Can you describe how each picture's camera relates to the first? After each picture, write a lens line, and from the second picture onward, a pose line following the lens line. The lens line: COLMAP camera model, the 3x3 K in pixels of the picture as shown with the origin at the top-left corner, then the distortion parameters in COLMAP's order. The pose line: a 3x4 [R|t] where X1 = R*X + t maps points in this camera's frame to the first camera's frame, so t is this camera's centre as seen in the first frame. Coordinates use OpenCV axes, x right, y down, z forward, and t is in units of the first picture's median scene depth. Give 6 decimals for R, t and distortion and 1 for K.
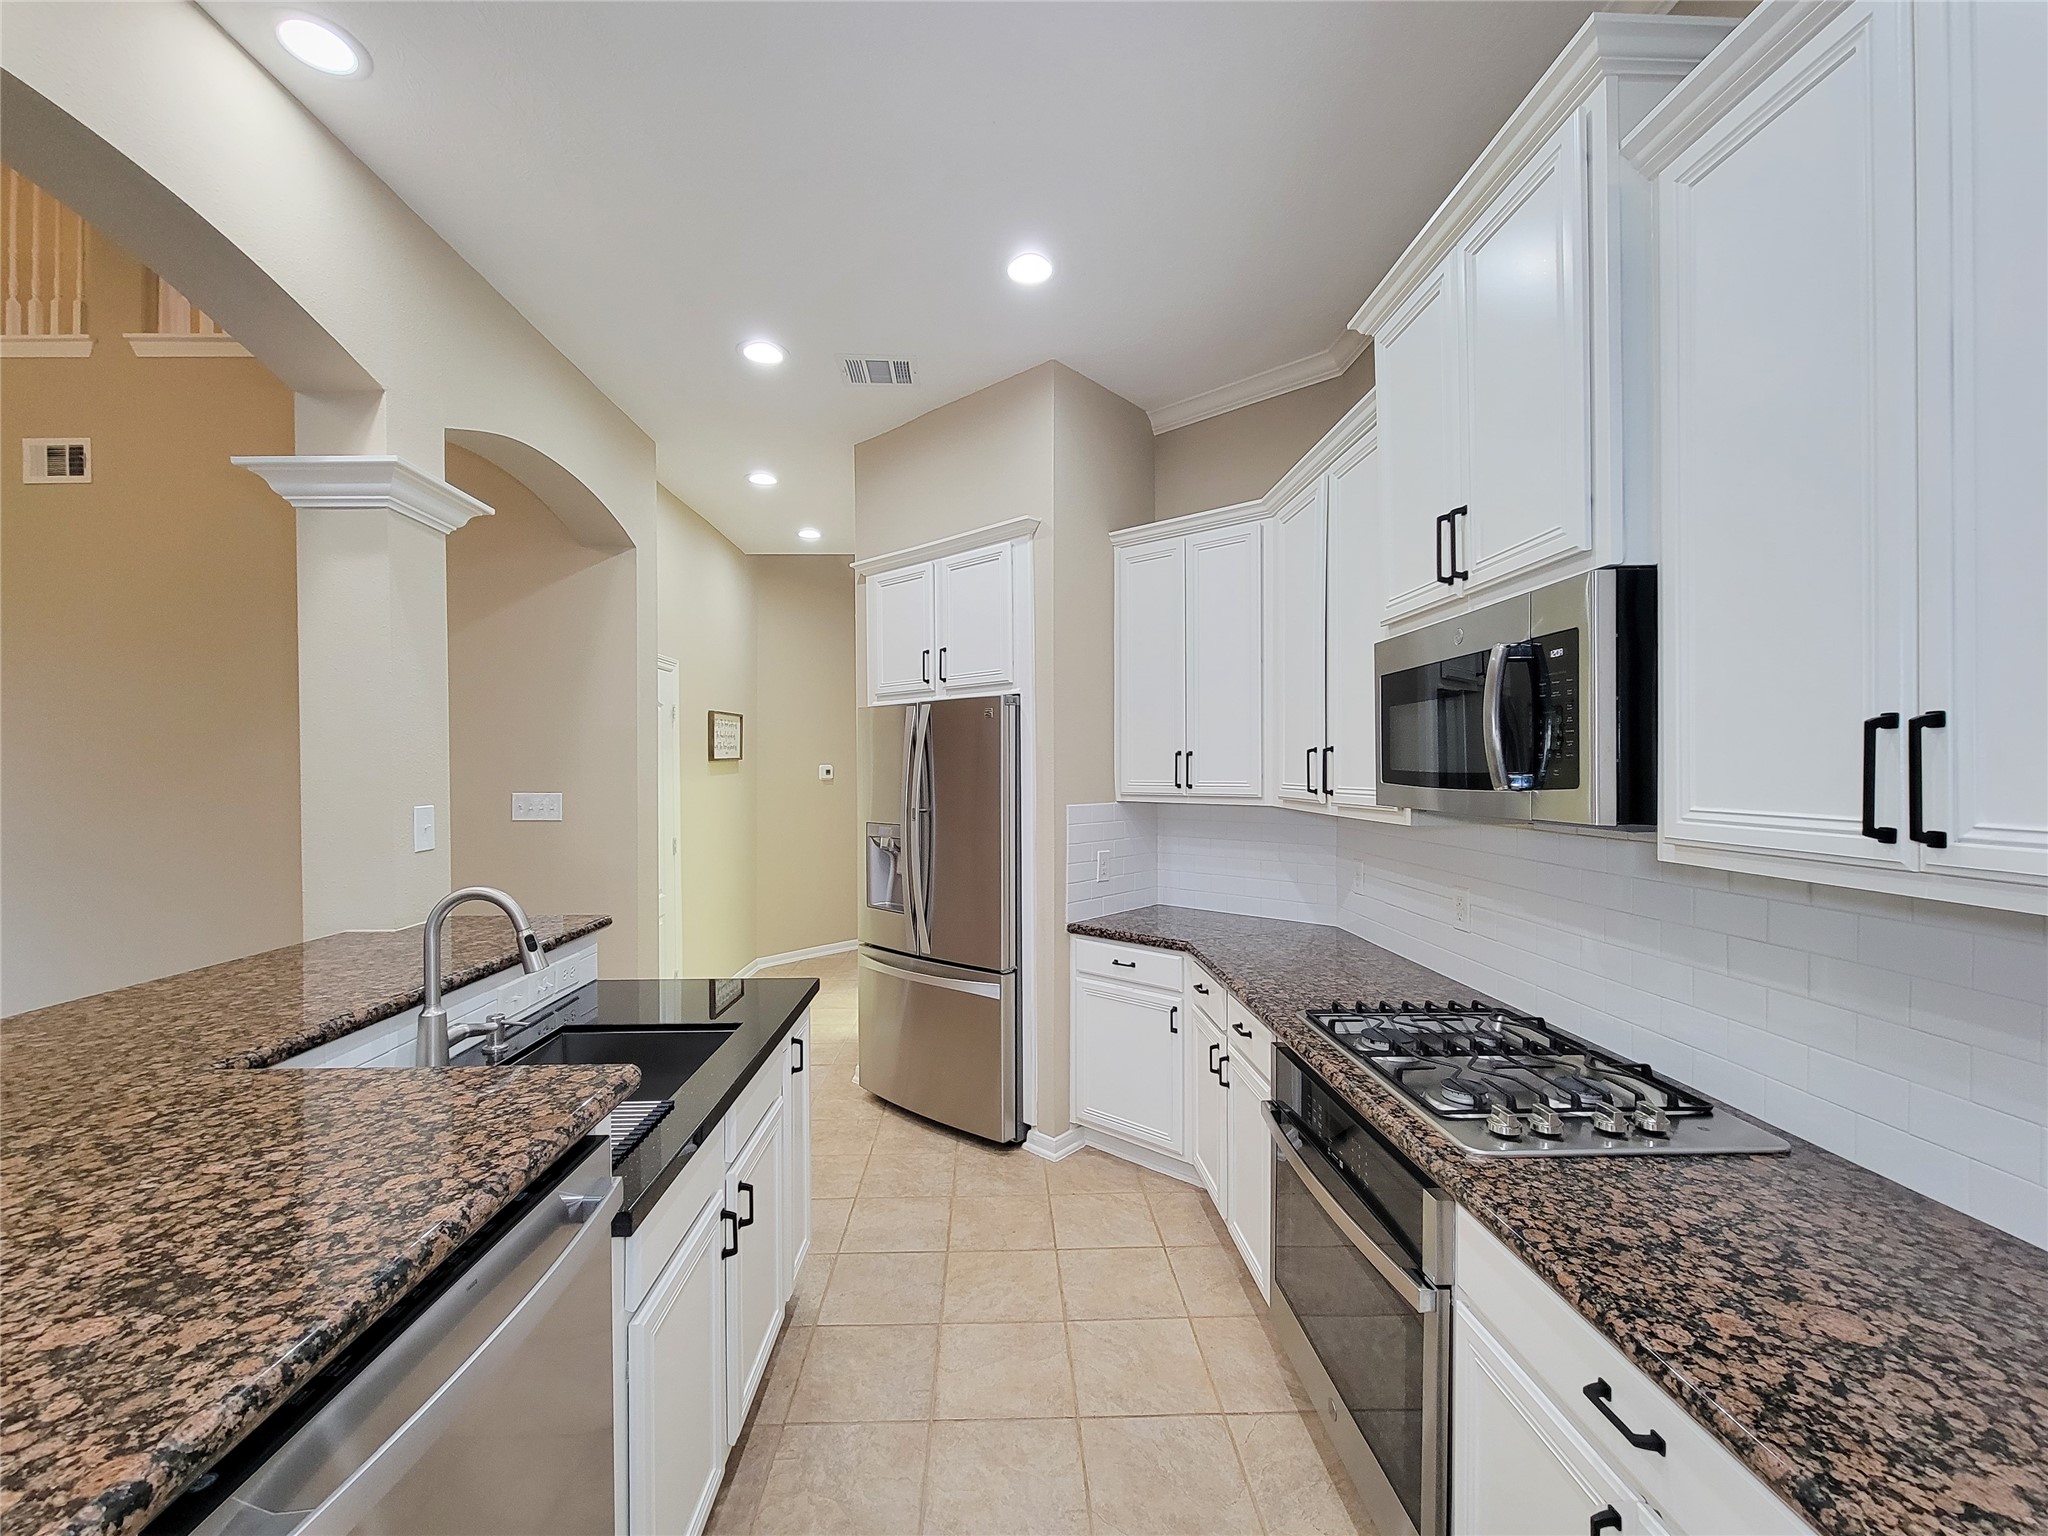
lens RADIAL K [[843.3, 0, 1018.4], [0, 843.3, 774.5], [0, 0, 1]] dist [0.001420, -0.002656]
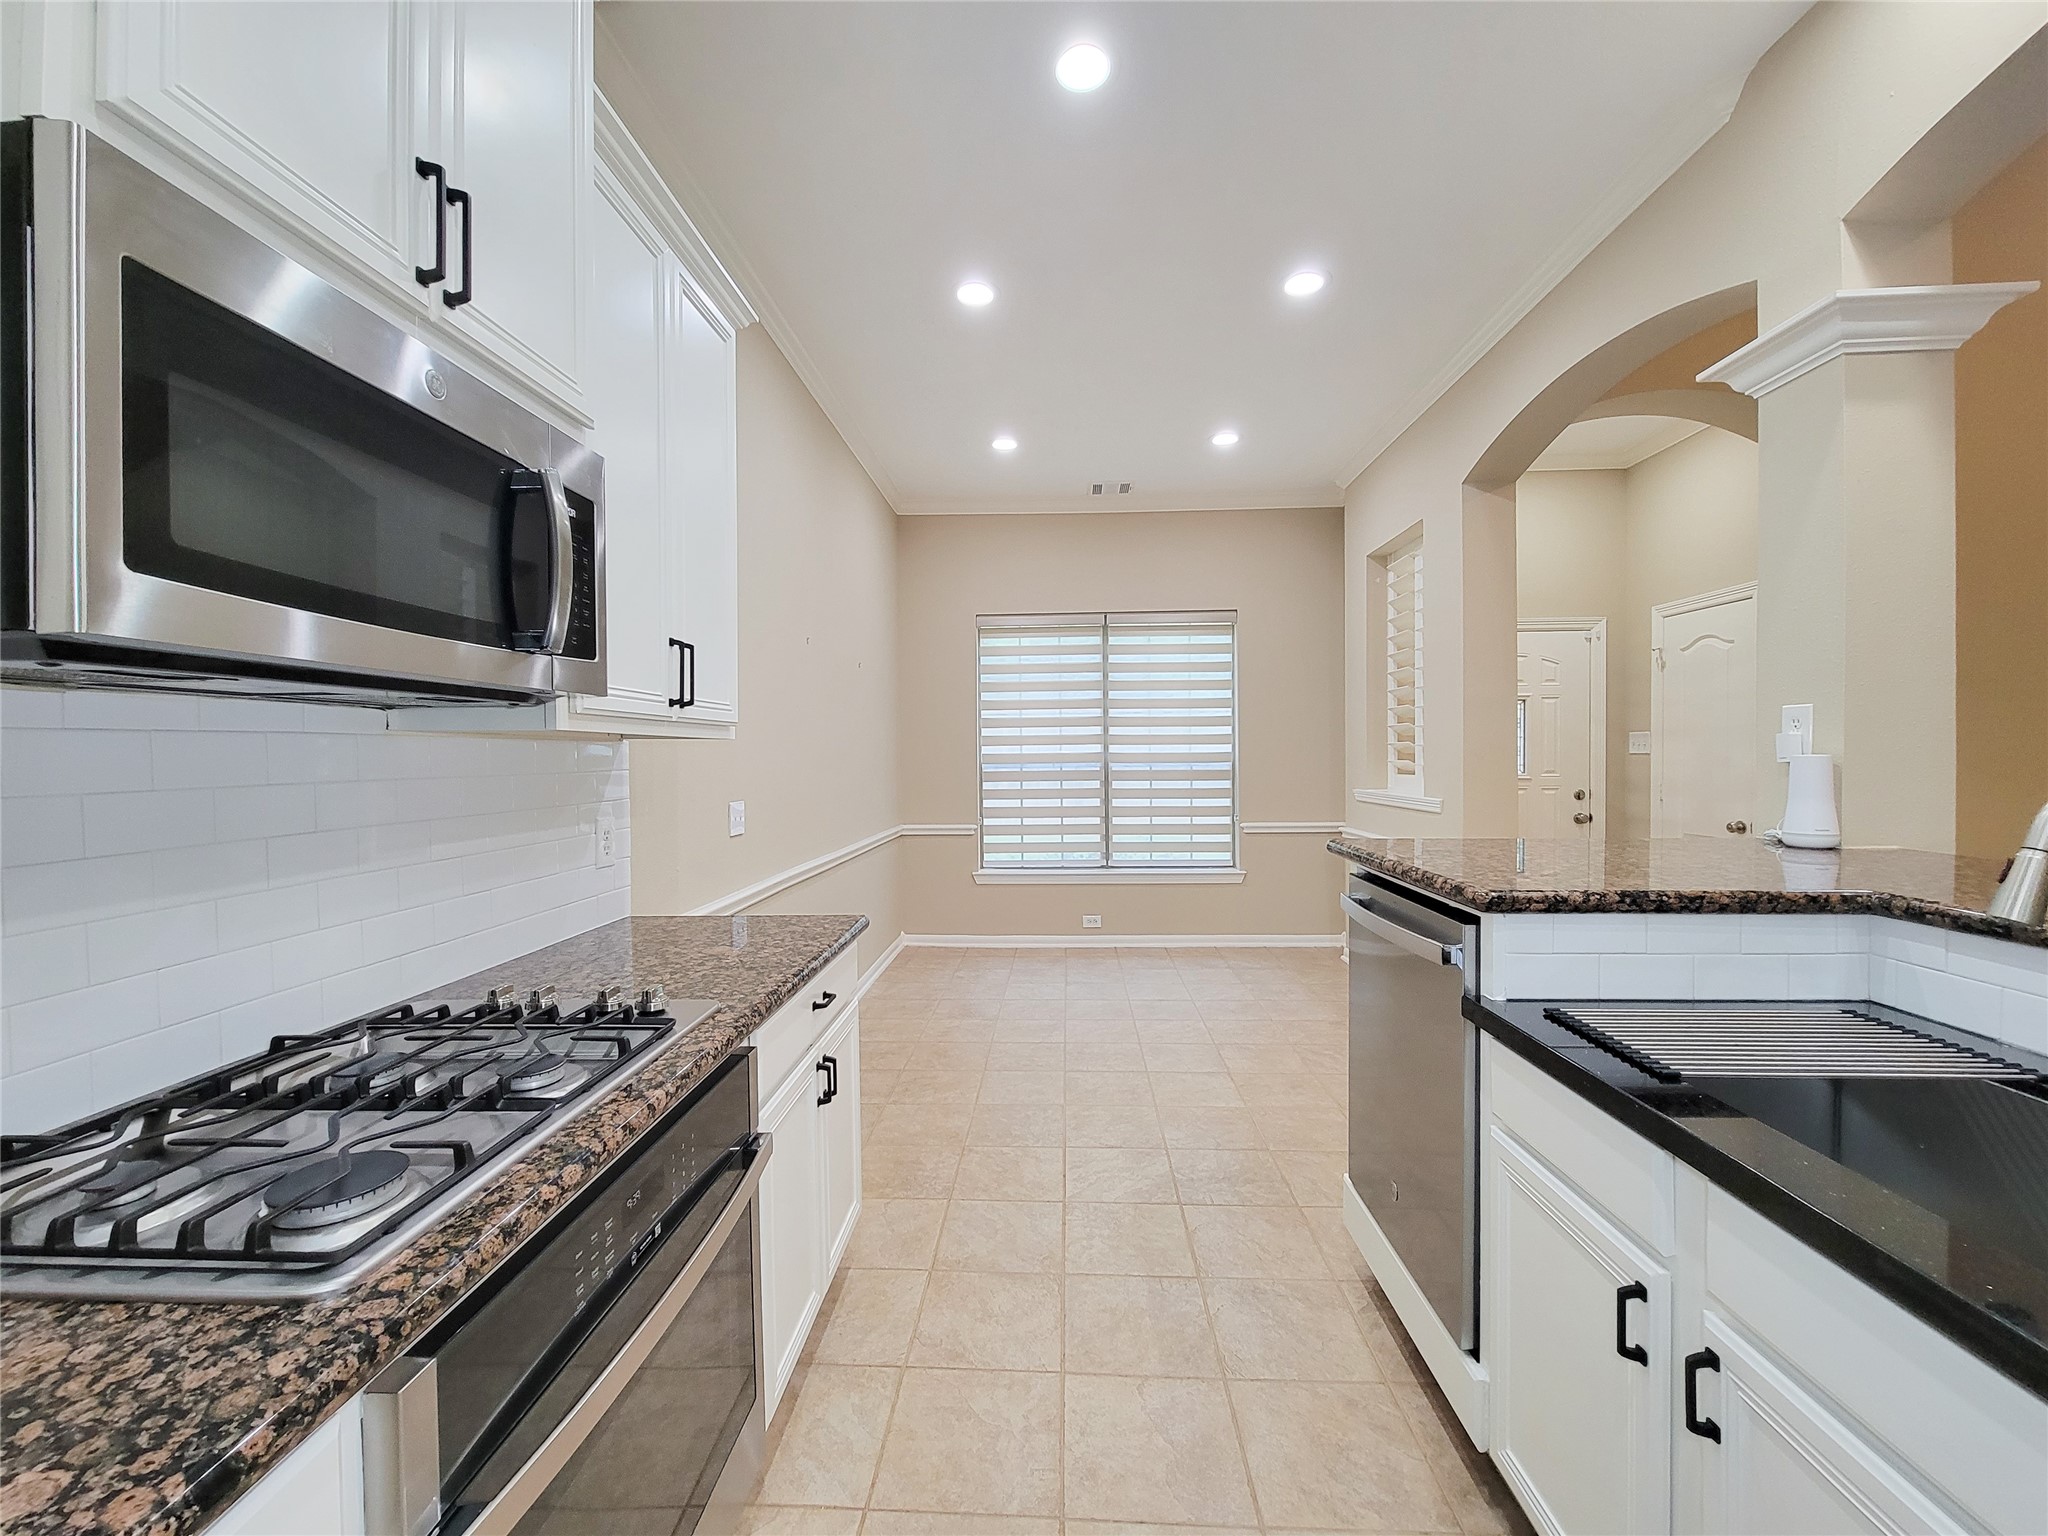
lens RADIAL K [[835.0, 0, 1019.4], [0, 835.0, 768.2], [0, 0, 1]] dist [0.003089, -0.003797]
pose [[-0.996366, 0.010285, 0.084551, 0.030651], [0.012357, 0.999635, 0.024026, 0.056174], [-0.084273, 0.024984, -0.996129, 0.862228]]
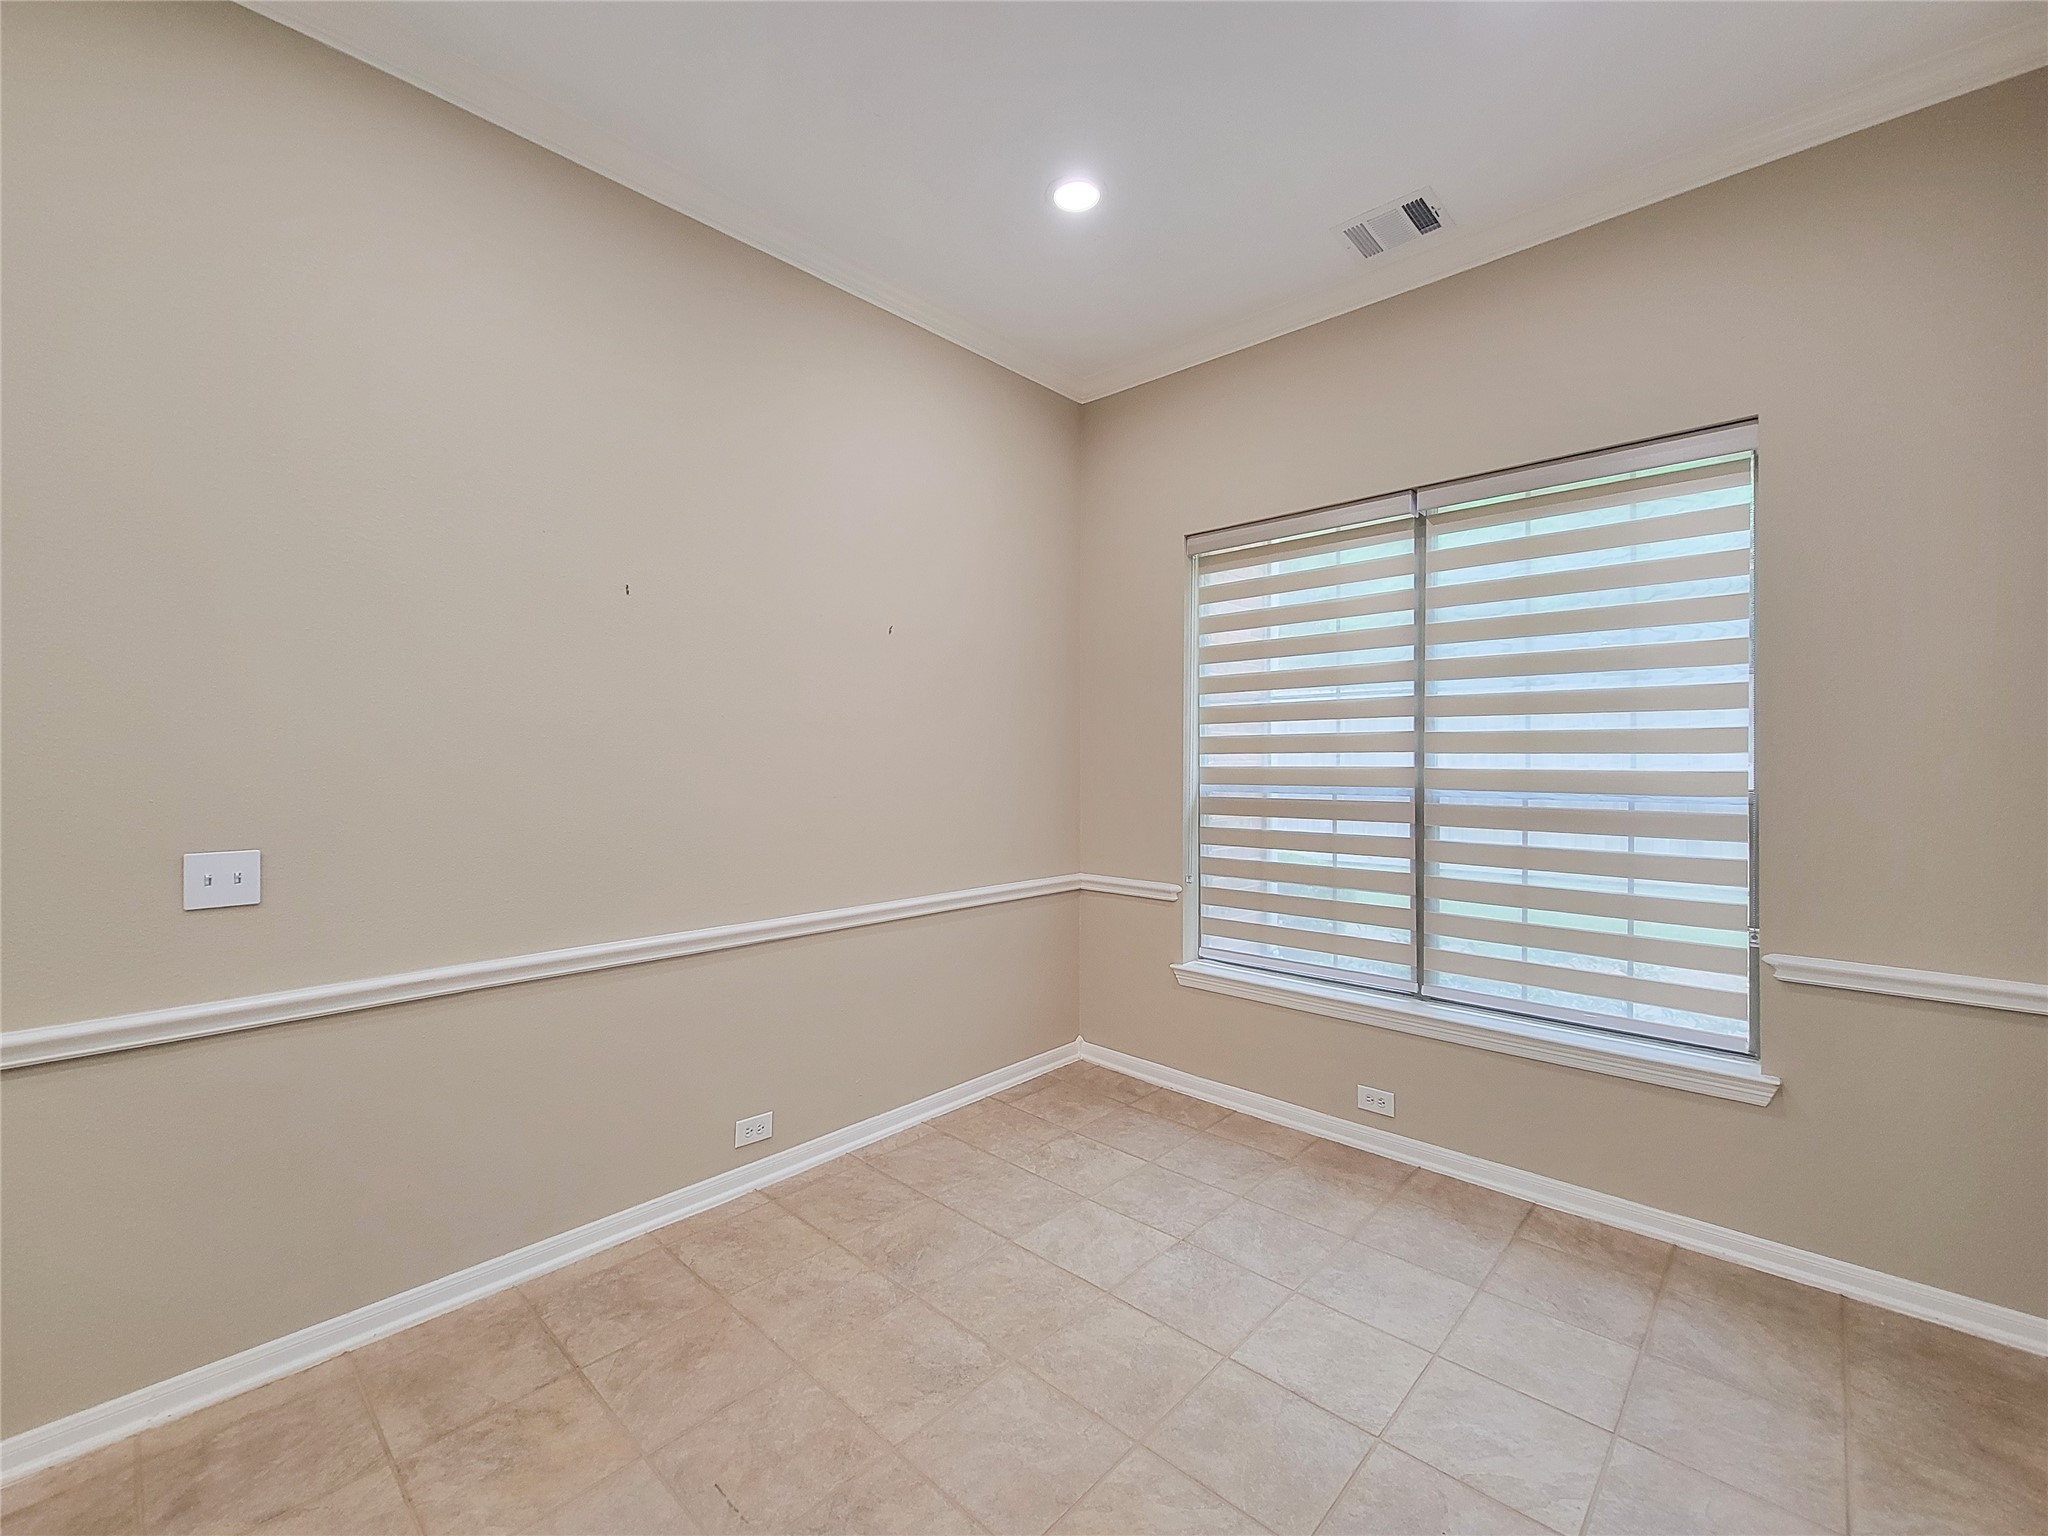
lens RADIAL K [[833.7, 0, 1037.4], [0, 833.7, 761.0], [0, 0, 1]] dist [0.001756, -0.002820]
pose [[-0.702509, 0.001628, 0.711673, -0.372856], [0.009397, 0.999931, 0.006989, 0.049590], [-0.711612, 0.011598, -0.702477, -0.060020]]
